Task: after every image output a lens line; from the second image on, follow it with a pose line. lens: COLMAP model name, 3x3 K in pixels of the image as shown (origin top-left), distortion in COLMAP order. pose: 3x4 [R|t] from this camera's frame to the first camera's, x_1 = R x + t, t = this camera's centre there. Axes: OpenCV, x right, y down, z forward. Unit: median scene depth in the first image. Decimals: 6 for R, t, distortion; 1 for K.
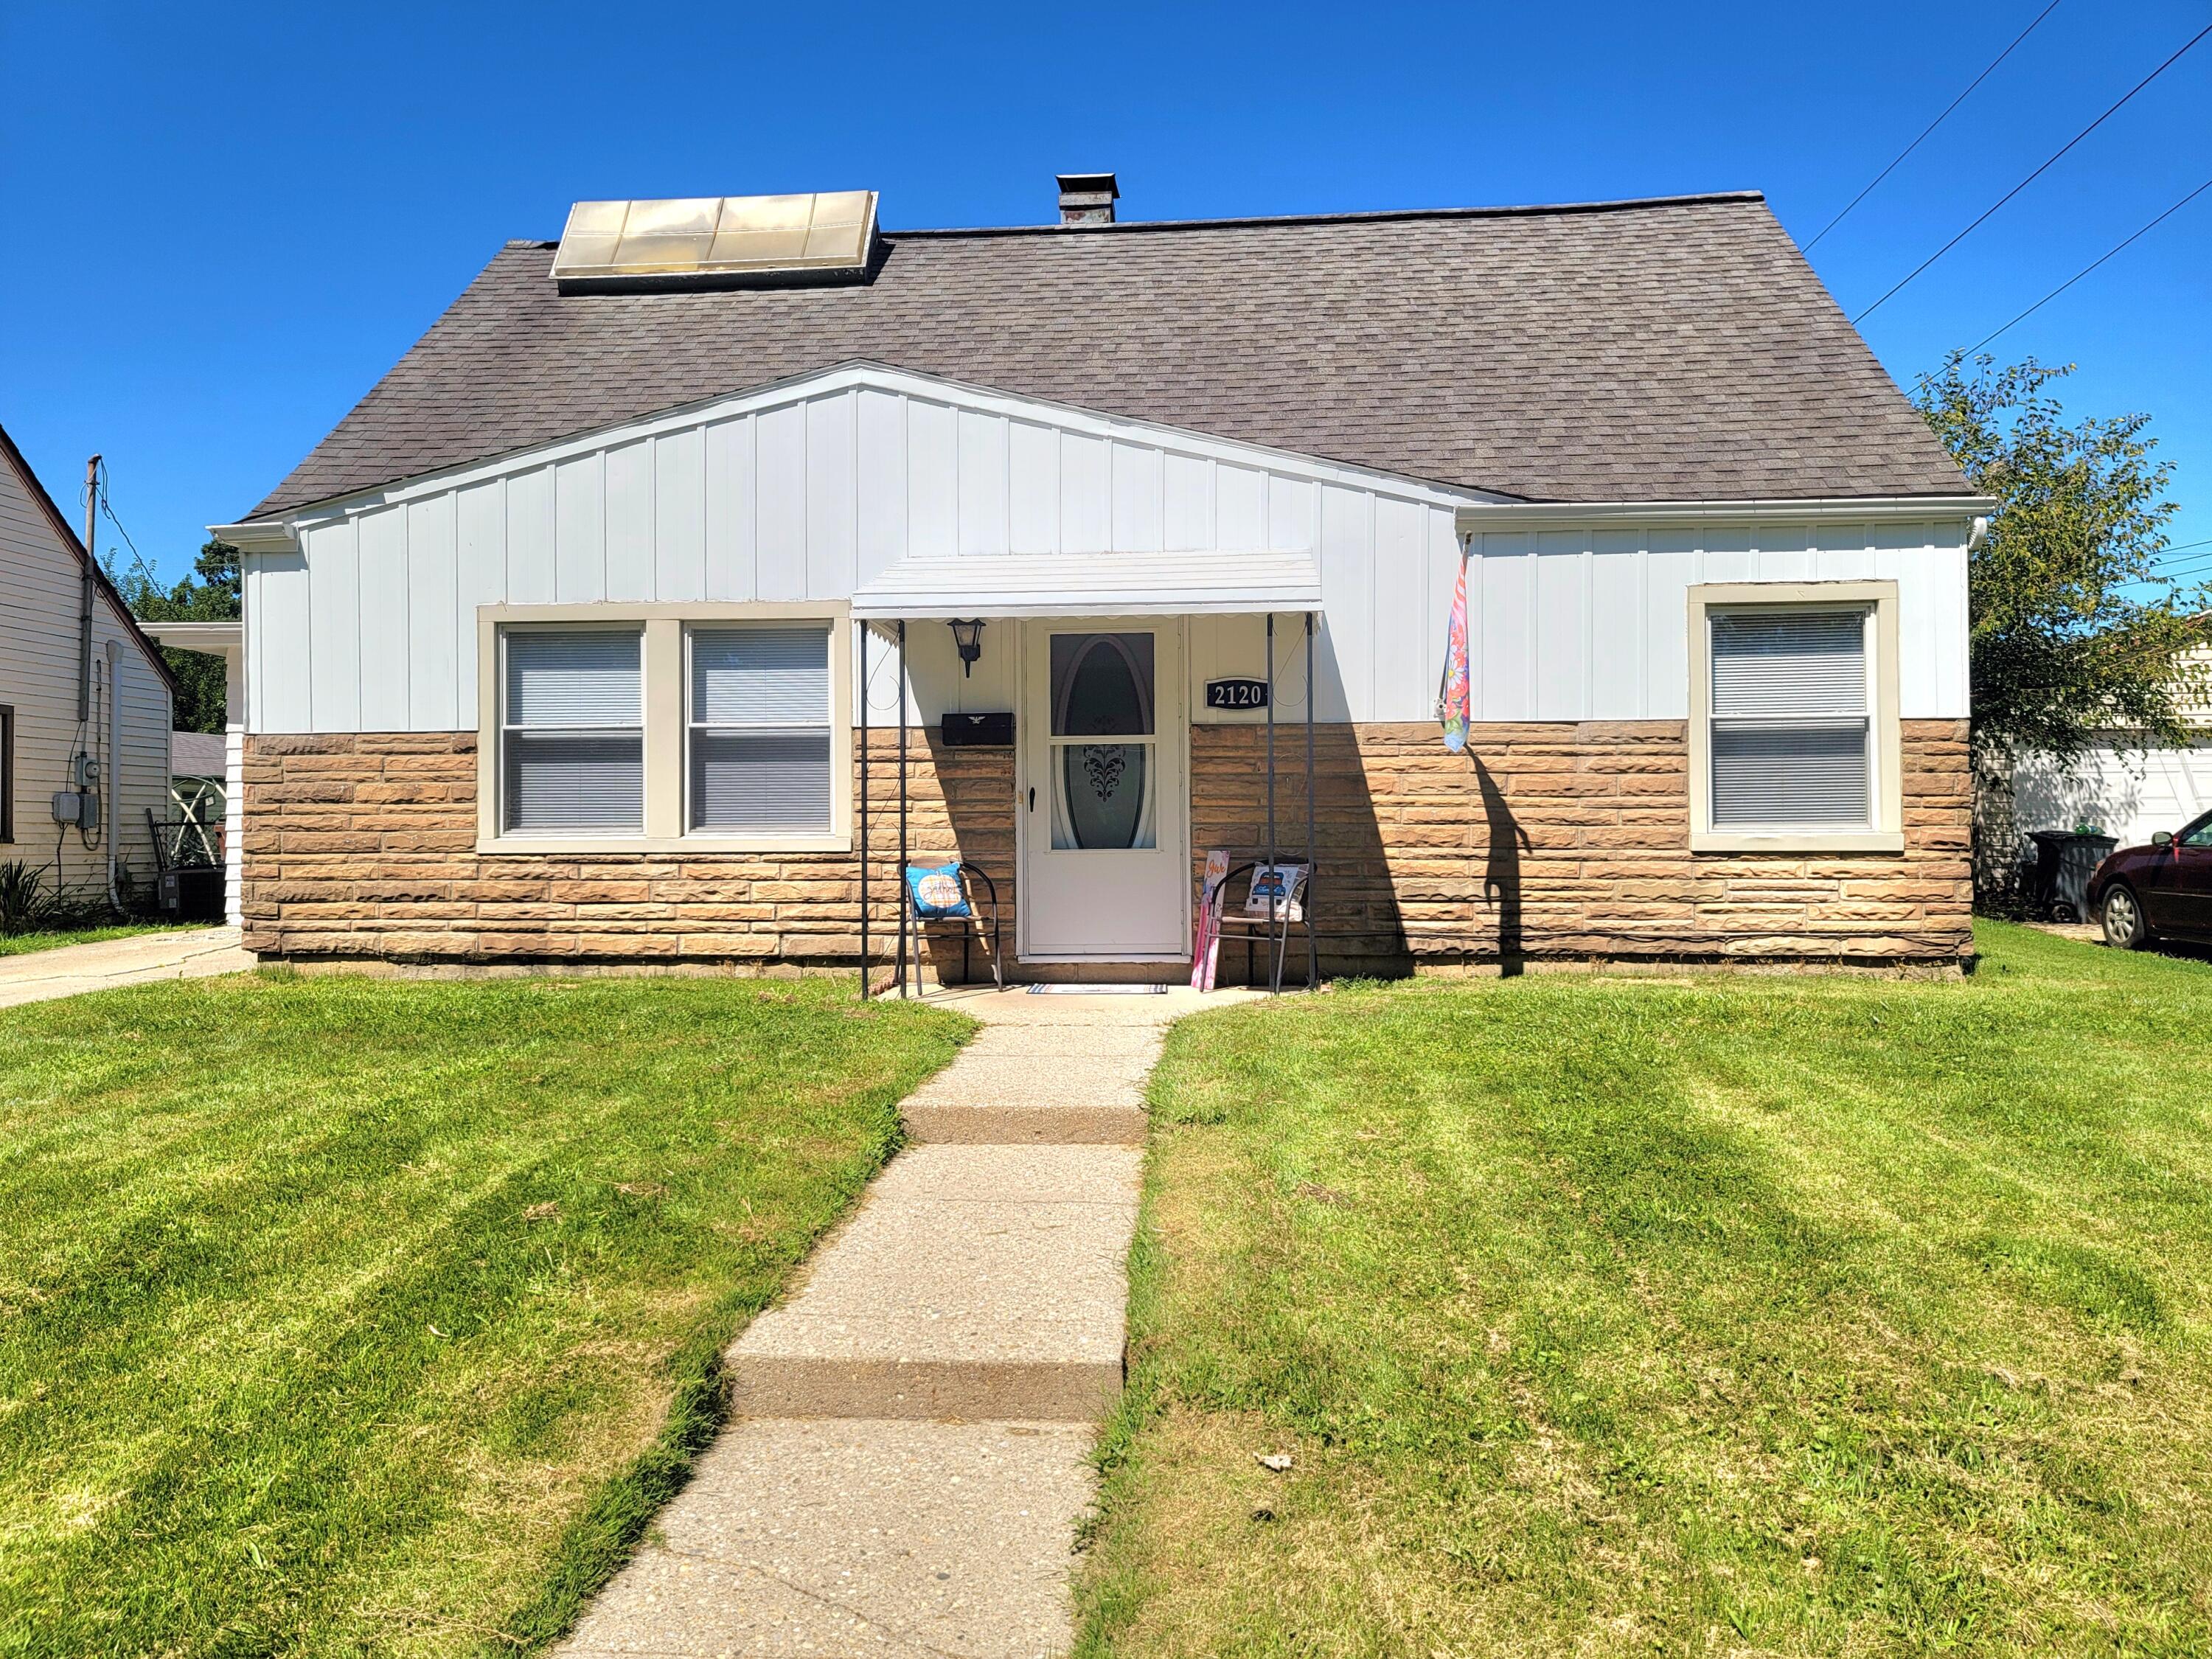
lens RADIAL K [[1633.3, 0, 1101.6], [0, 1633.3, 835.6], [0, 0, 1]] dist [0.053966, -0.015738]
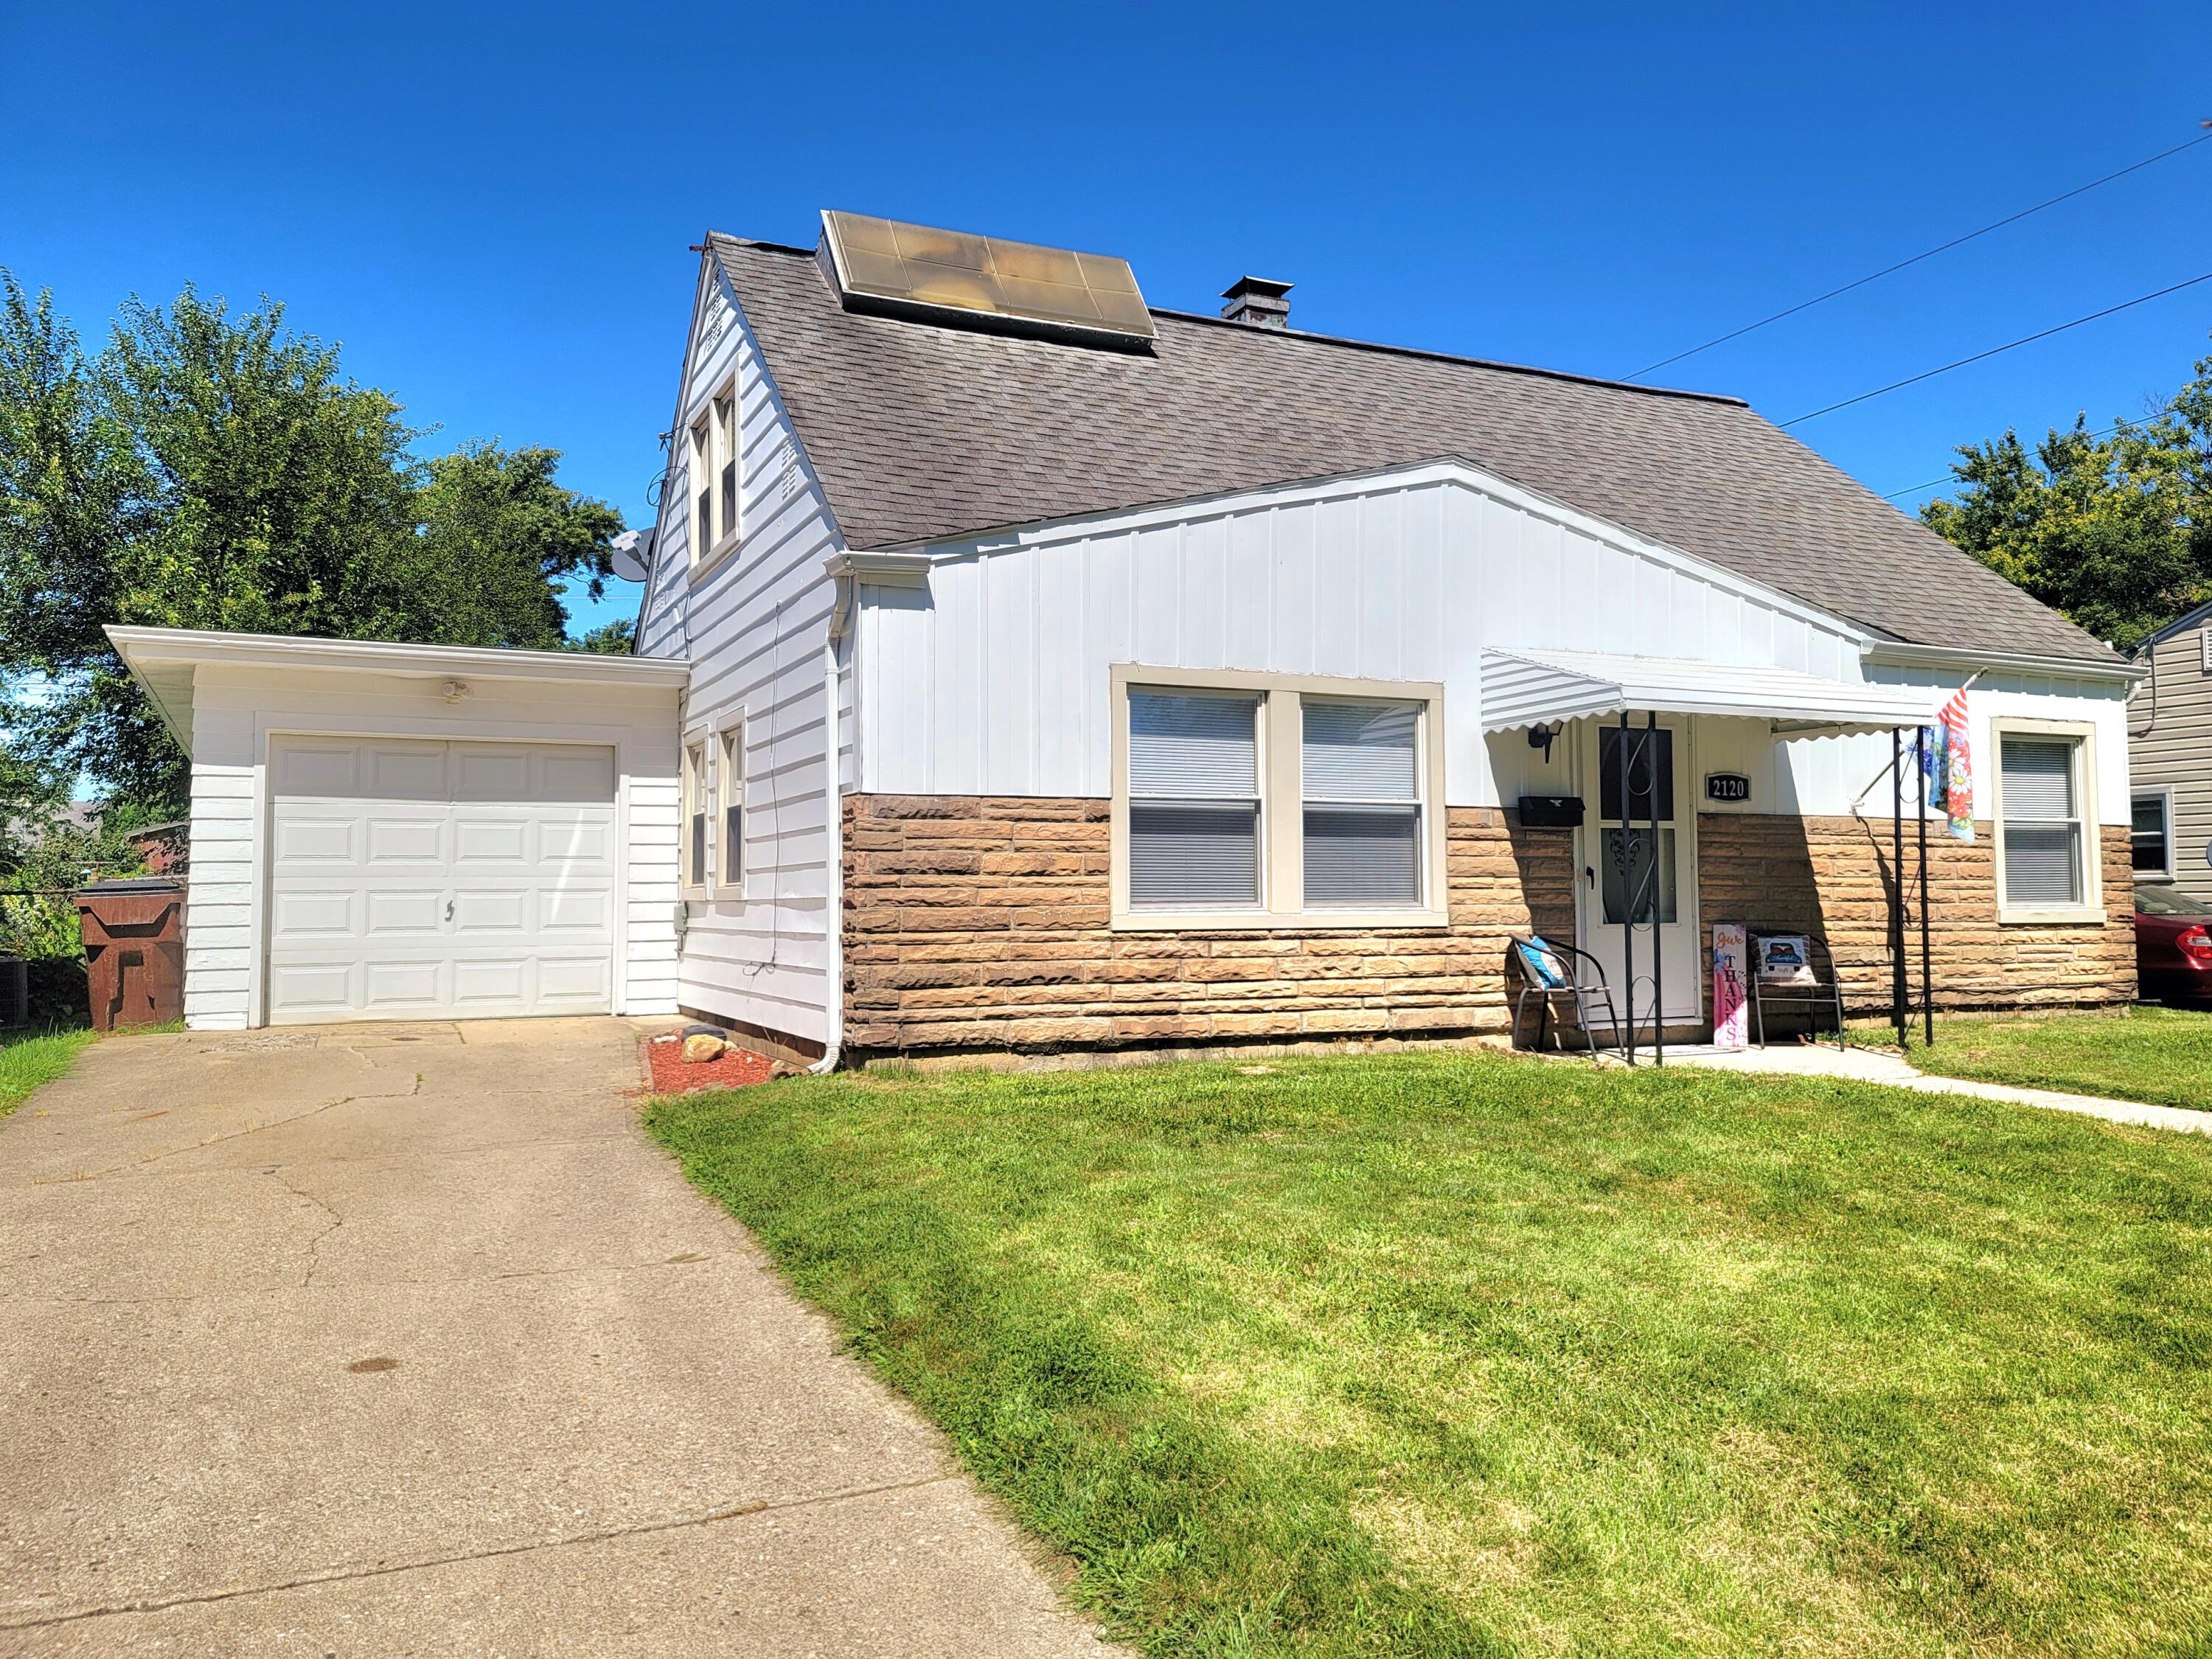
lens RADIAL K [[1633.3, 0, 1095.2], [0, 1633.3, 819.4], [0, 0, 1]] dist [0.053966, -0.015738]
pose [[0.871988, 0.025048, 0.488887, -0.851502], [-0.003590, 0.998990, -0.044779, -0.010620], [-0.489515, 0.037292, 0.871197, 0.207227]]
